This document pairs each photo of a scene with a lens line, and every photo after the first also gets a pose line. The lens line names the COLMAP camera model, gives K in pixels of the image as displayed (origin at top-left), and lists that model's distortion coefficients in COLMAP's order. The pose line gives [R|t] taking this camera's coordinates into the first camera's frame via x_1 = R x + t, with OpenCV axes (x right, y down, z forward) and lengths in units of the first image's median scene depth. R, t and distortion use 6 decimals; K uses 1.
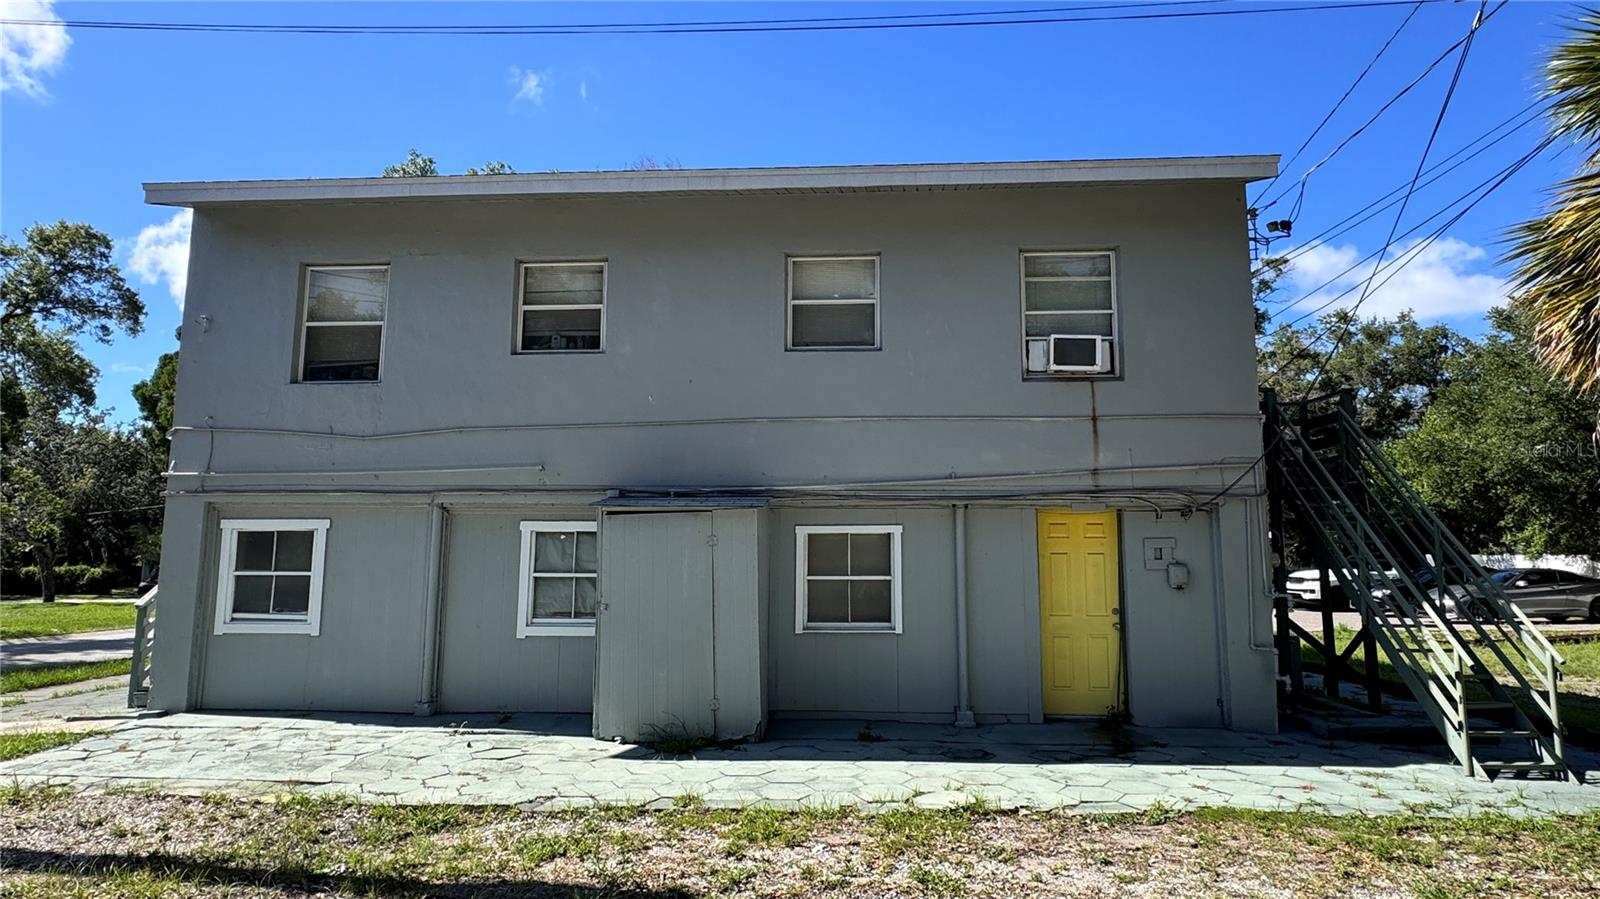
lens RADIAL K [[980.7, 0, 800.0], [0, 980.7, 449.5], [0, 0, 1]] dist [-0.000518, 0.000668]
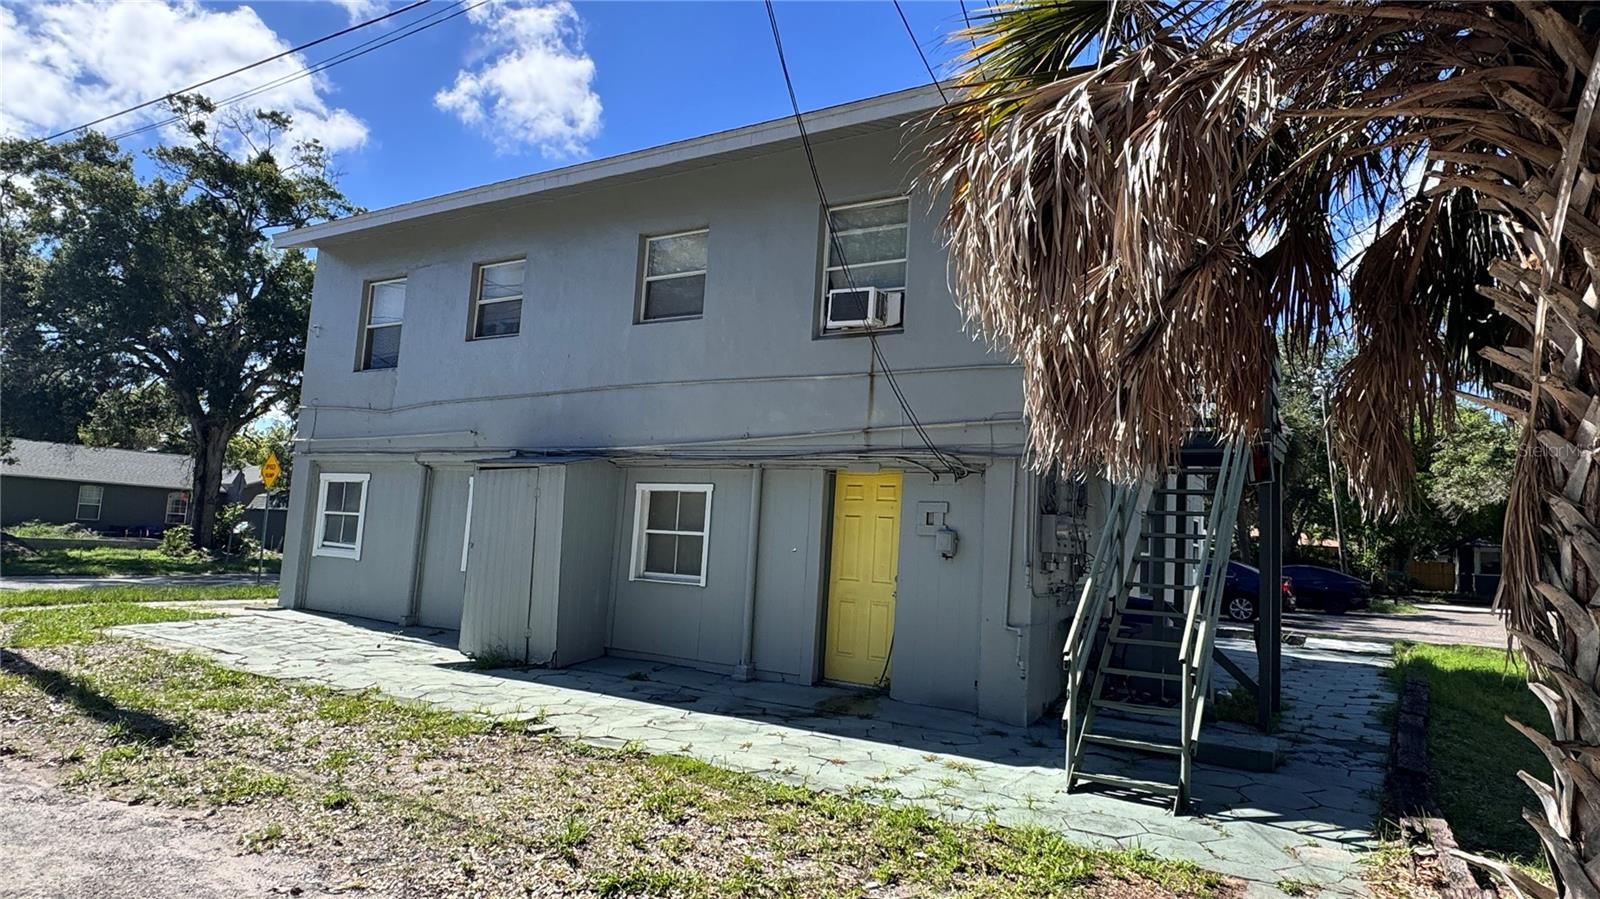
lens RADIAL K [[980.7, 0, 800.0], [0, 980.7, 449.5], [0, 0, 1]] dist [-0.000518, 0.000668]
pose [[0.873577, -0.001642, -0.486684, 0.683107], [0.010837, 0.999812, 0.016078, 0.024059], [0.486566, -0.019320, 0.873430, 0.130675]]
